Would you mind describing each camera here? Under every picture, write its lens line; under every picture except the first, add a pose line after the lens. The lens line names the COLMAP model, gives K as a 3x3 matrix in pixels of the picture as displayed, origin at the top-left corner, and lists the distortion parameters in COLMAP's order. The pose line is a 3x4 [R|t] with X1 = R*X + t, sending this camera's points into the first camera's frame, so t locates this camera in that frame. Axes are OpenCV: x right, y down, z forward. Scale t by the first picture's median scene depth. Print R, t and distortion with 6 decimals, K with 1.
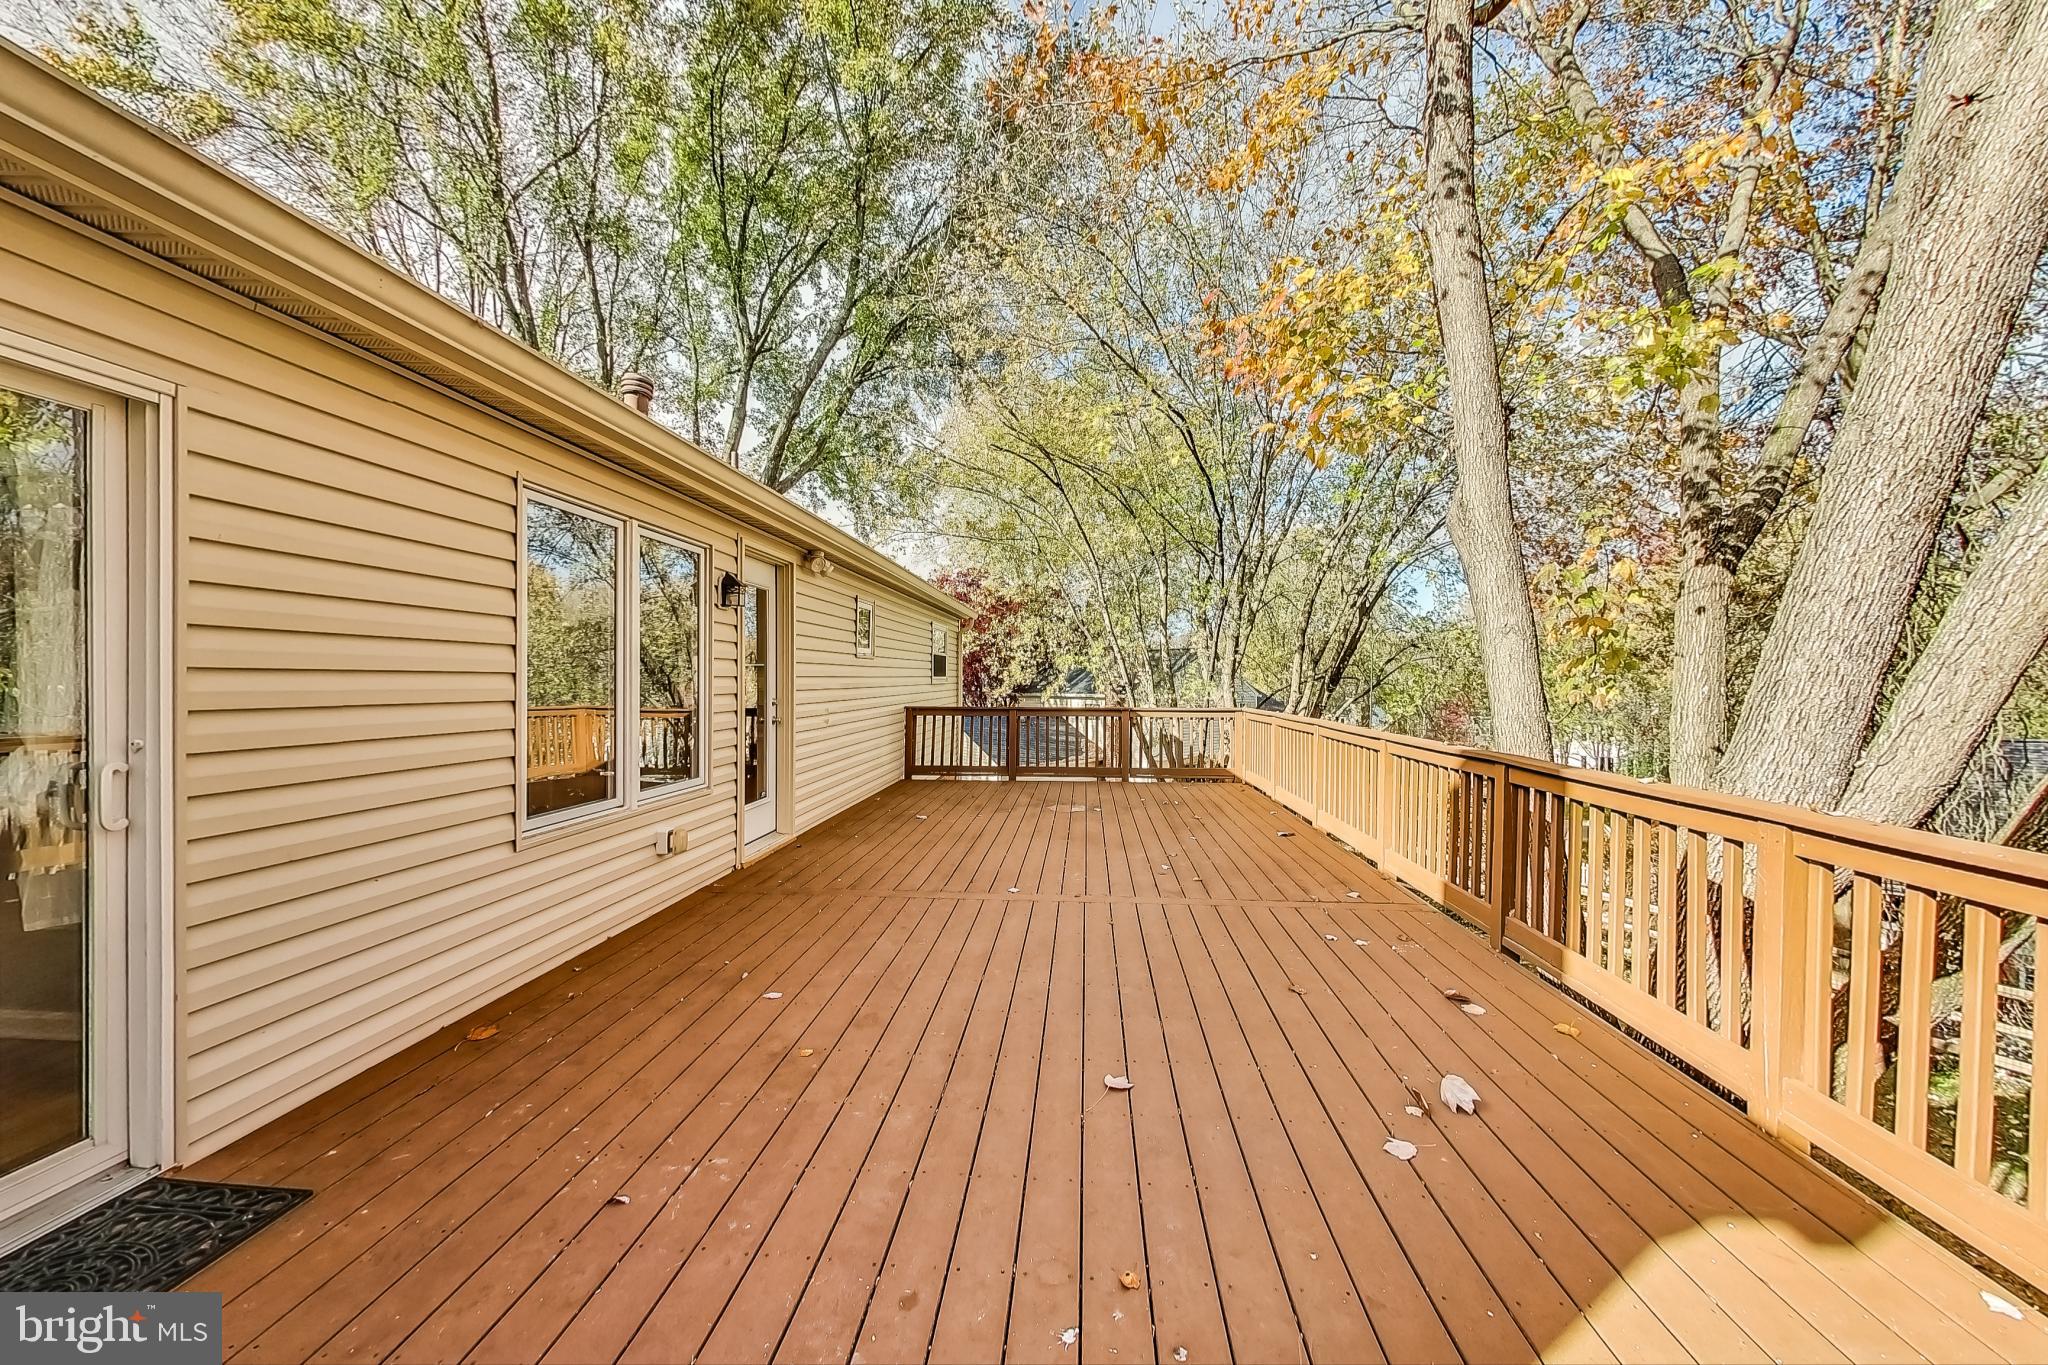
lens RADIAL K [[738.2, 0, 1026.2], [0, 738.2, 685.1], [0, 0, 1]] dist [-0.000282, -0.000201]
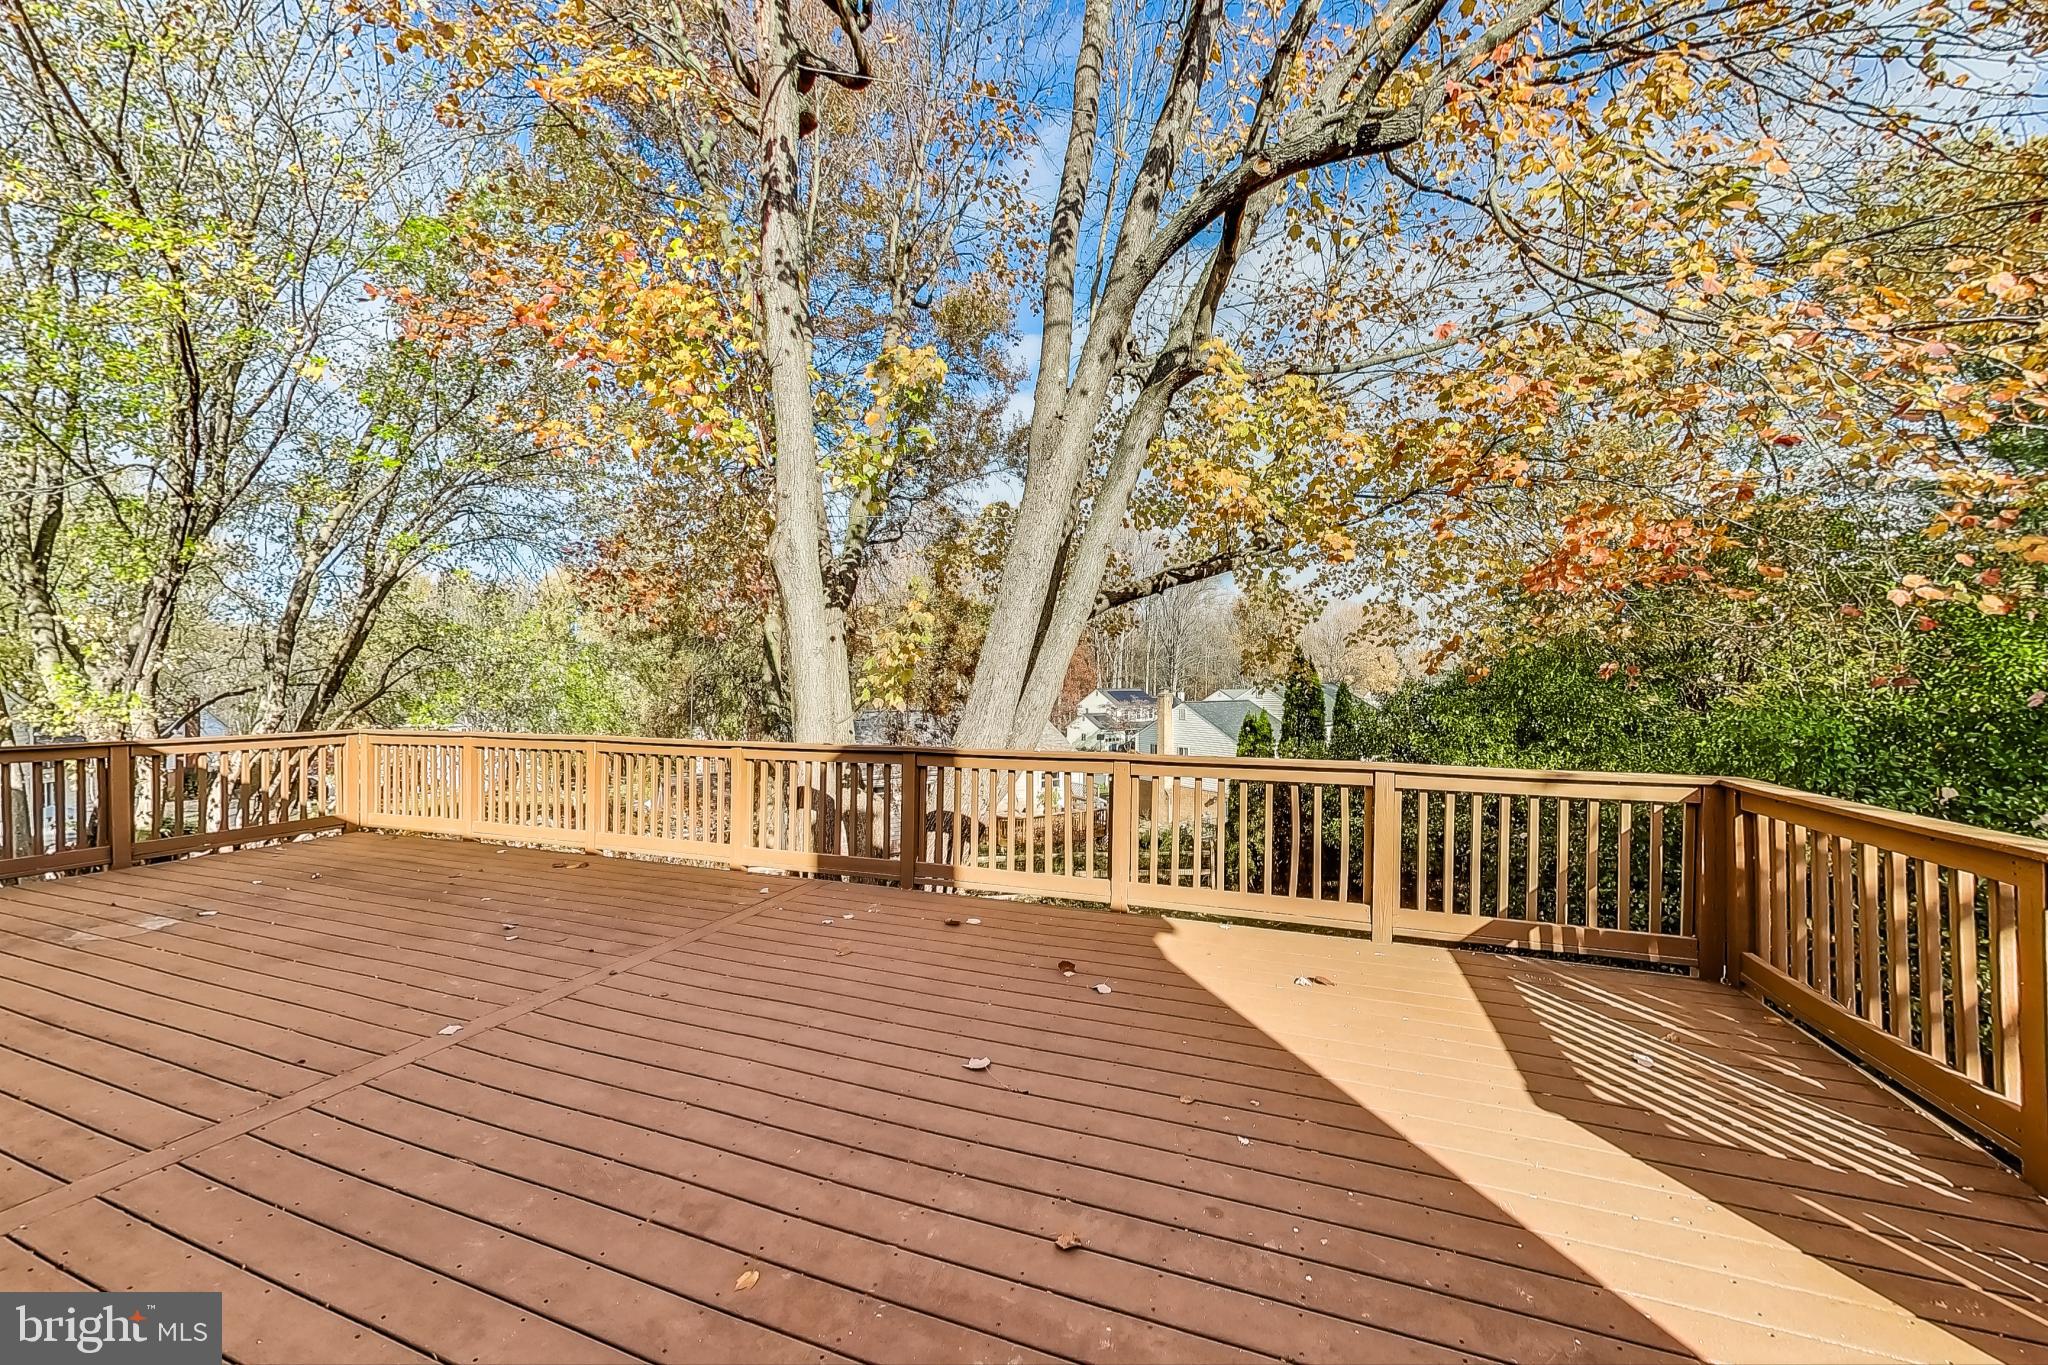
lens RADIAL K [[738.2, 0, 1031.7], [0, 738.2, 682.3], [0, 0, 1]] dist [-0.000282, -0.000201]
pose [[0.260516, -0.000020, 0.965469, -0.808408], [0.009425, 0.999952, -0.002523, -0.024056], [-0.965423, 0.009757, 0.260504, 0.550206]]
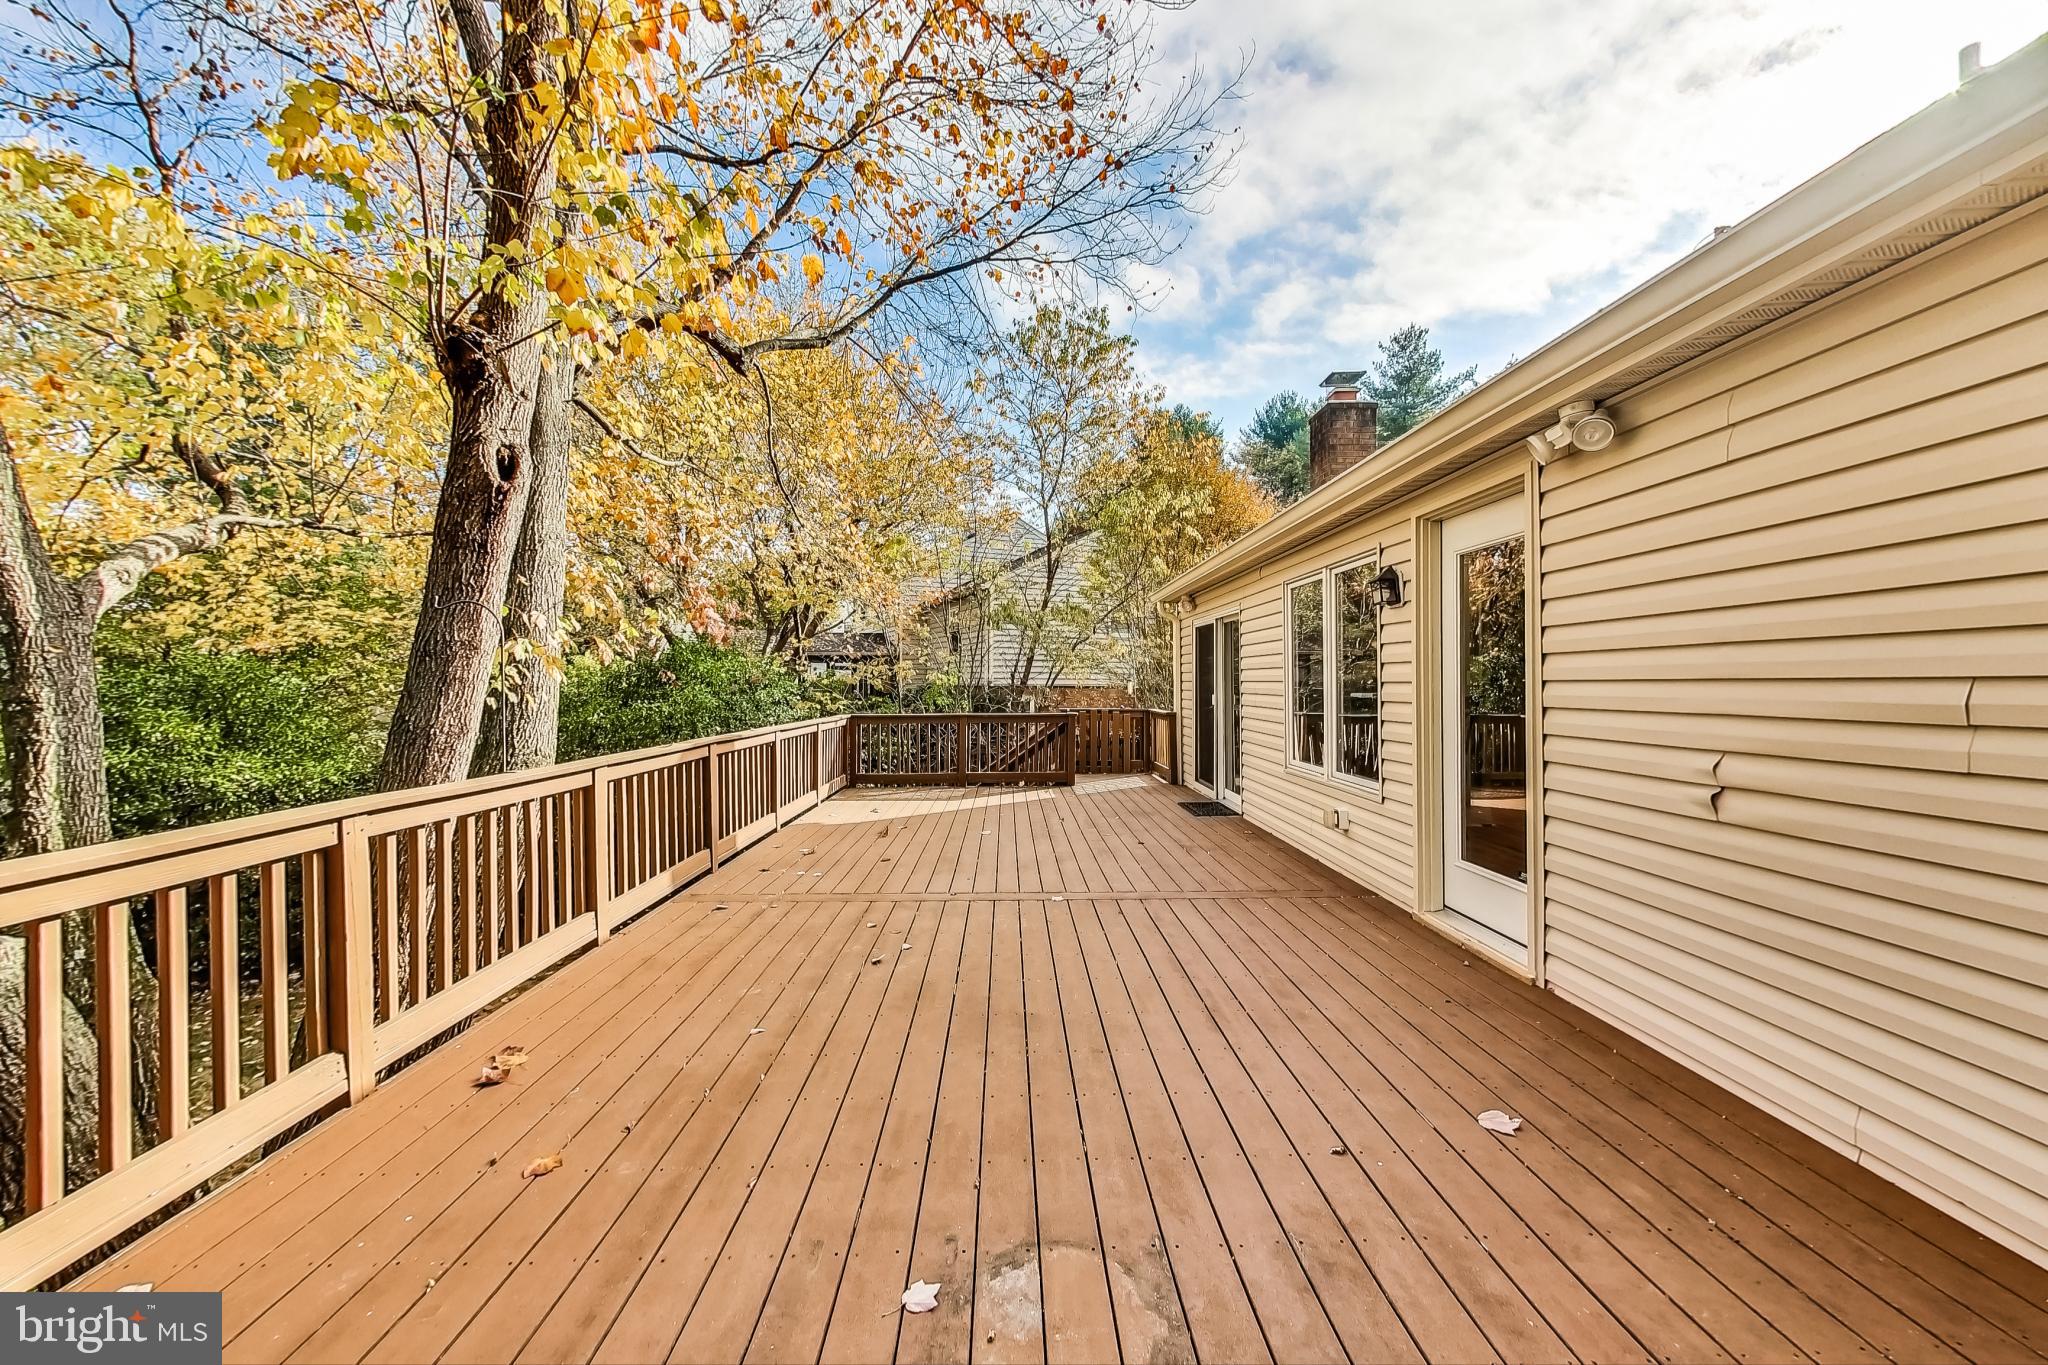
lens RADIAL K [[738.2, 0, 1027.6], [0, 738.2, 683.9], [0, 0, 1]] dist [-0.000282, -0.000201]
pose [[-0.994031, 0.006606, -0.108894, 0.236659], [0.005222, 0.999902, 0.012985, -0.031918], [0.108969, 0.012338, -0.993969, 3.251724]]
